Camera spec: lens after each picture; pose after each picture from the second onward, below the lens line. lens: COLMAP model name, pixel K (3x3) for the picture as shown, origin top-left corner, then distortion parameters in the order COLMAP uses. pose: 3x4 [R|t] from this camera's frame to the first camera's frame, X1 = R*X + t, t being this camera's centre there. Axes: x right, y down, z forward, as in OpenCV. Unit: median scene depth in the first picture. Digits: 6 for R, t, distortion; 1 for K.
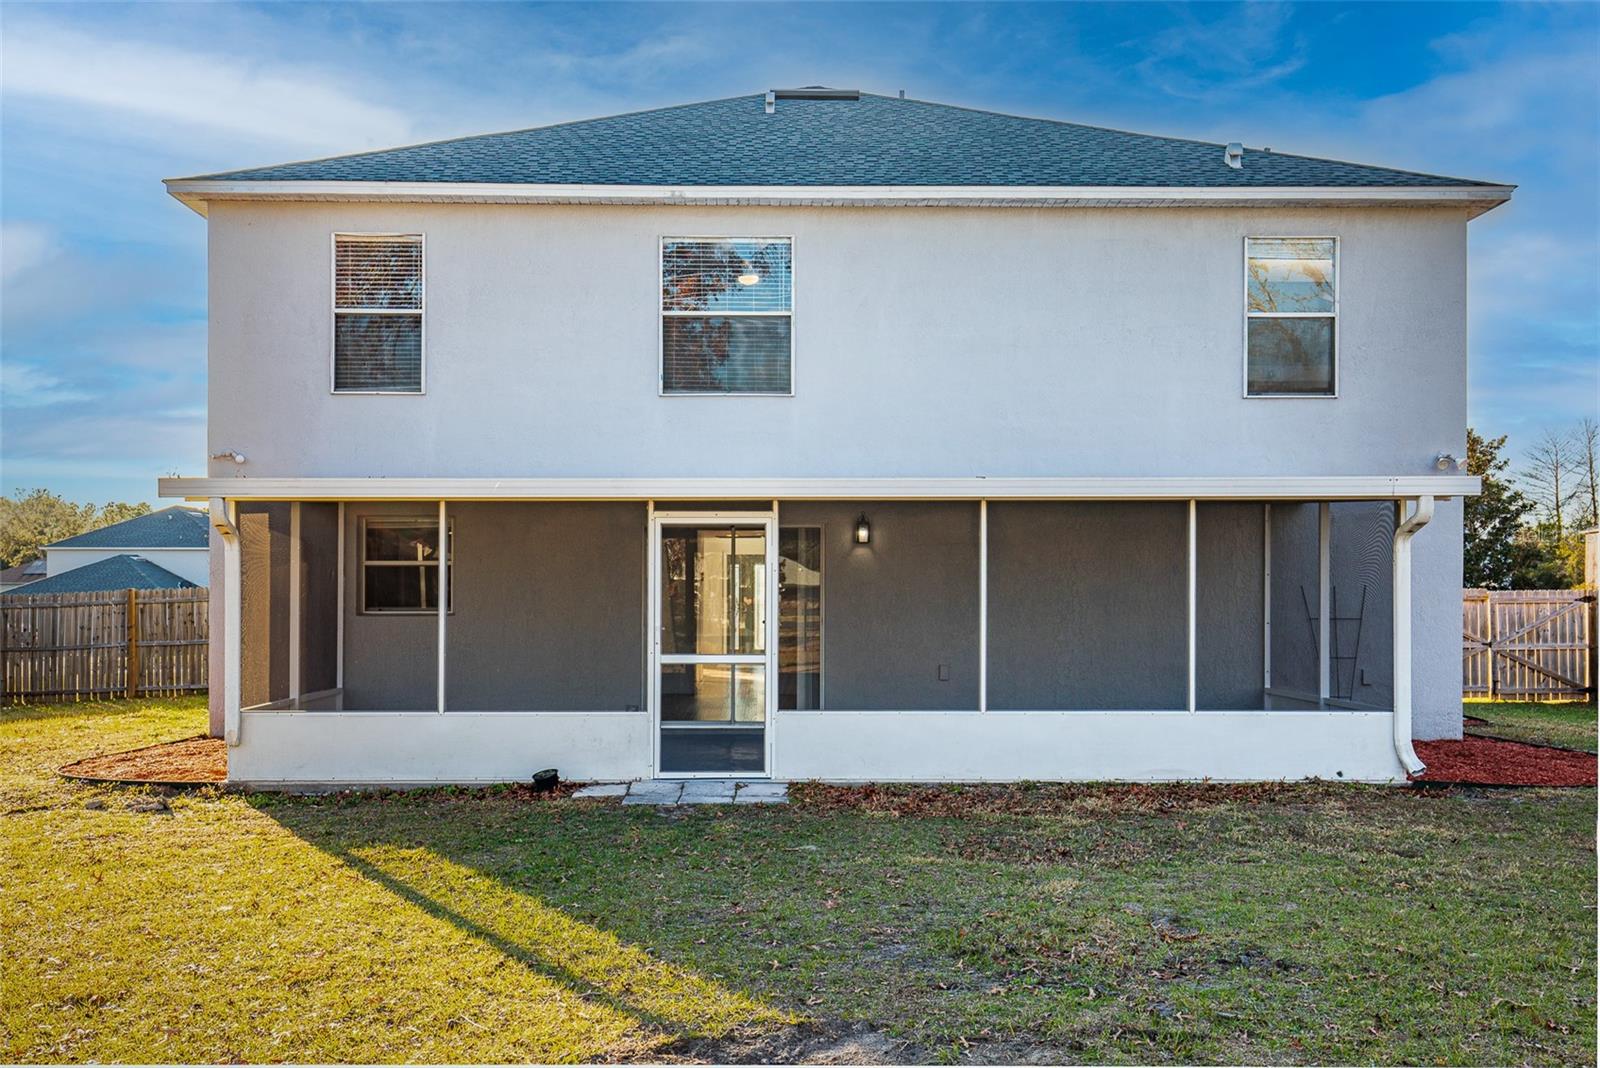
lens RADIAL K [[1544.9, 0, 800.0], [0, 1544.9, 534.0], [0, 0, 1]] dist [0.044070, -0.004730]
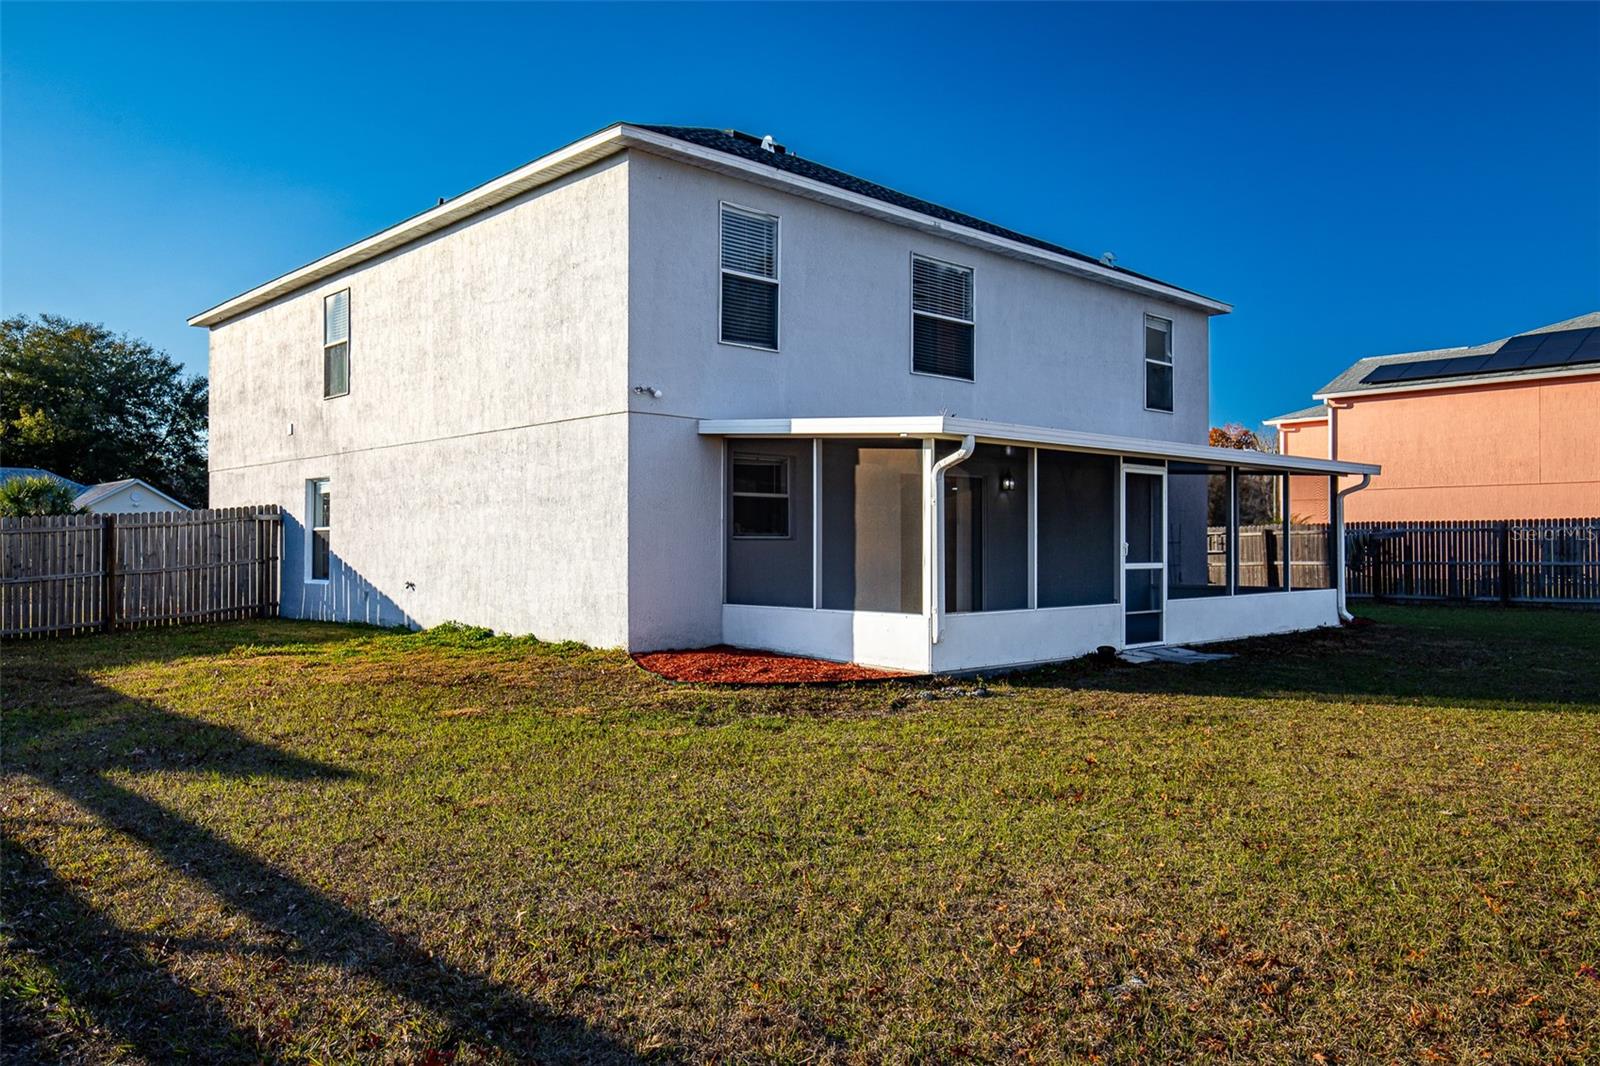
lens RADIAL K [[1182.3, 0, 800.0], [0, 1182.3, 533.0], [0, 0, 1]] dist [-0.064259, 0.000197]
pose [[0.737563, 0.006804, 0.675244, -0.842997], [-0.026783, 0.999457, 0.019184, 0.029845], [-0.674747, -0.032234, 0.737345, 0.321788]]
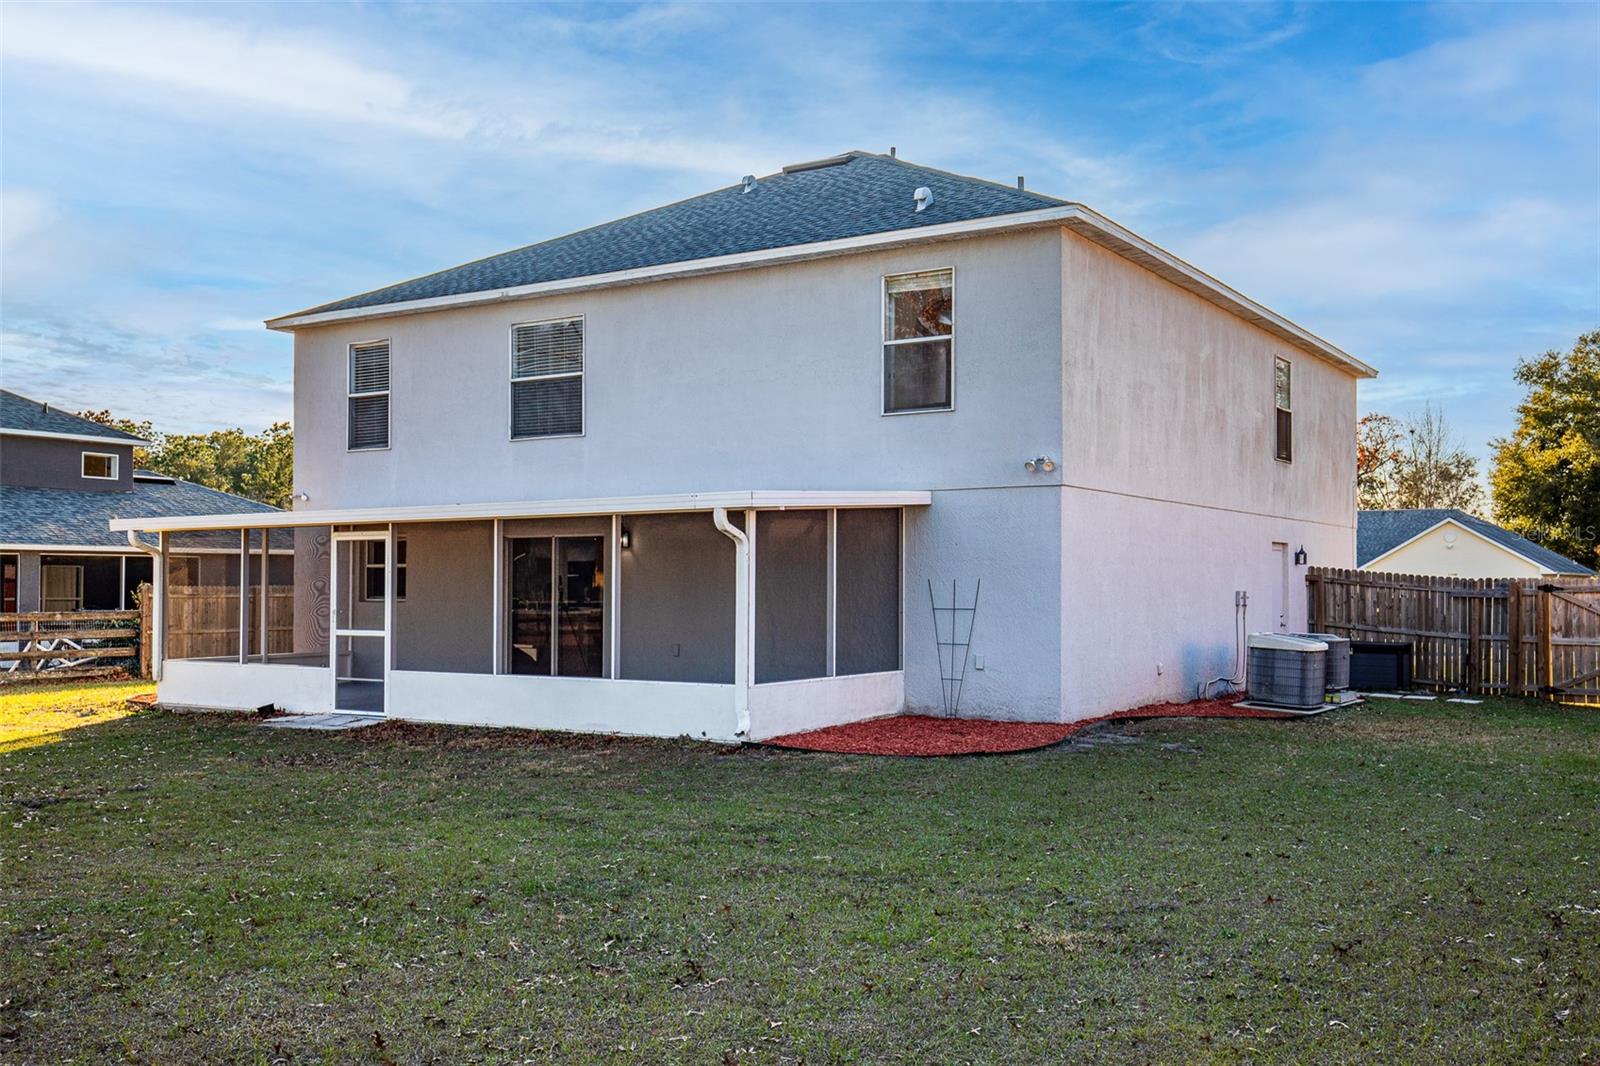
lens RADIAL K [[1481.5, 0, 800.0], [0, 1481.5, 533.0], [0, 0, 1]] dist [0.049080, 0.001479]
pose [[0.833452, -0.020167, -0.552224, 0.852225], [0.023581, 0.999722, -0.000920, -0.001624], [0.552089, -0.012255, 0.833695, 0.050518]]
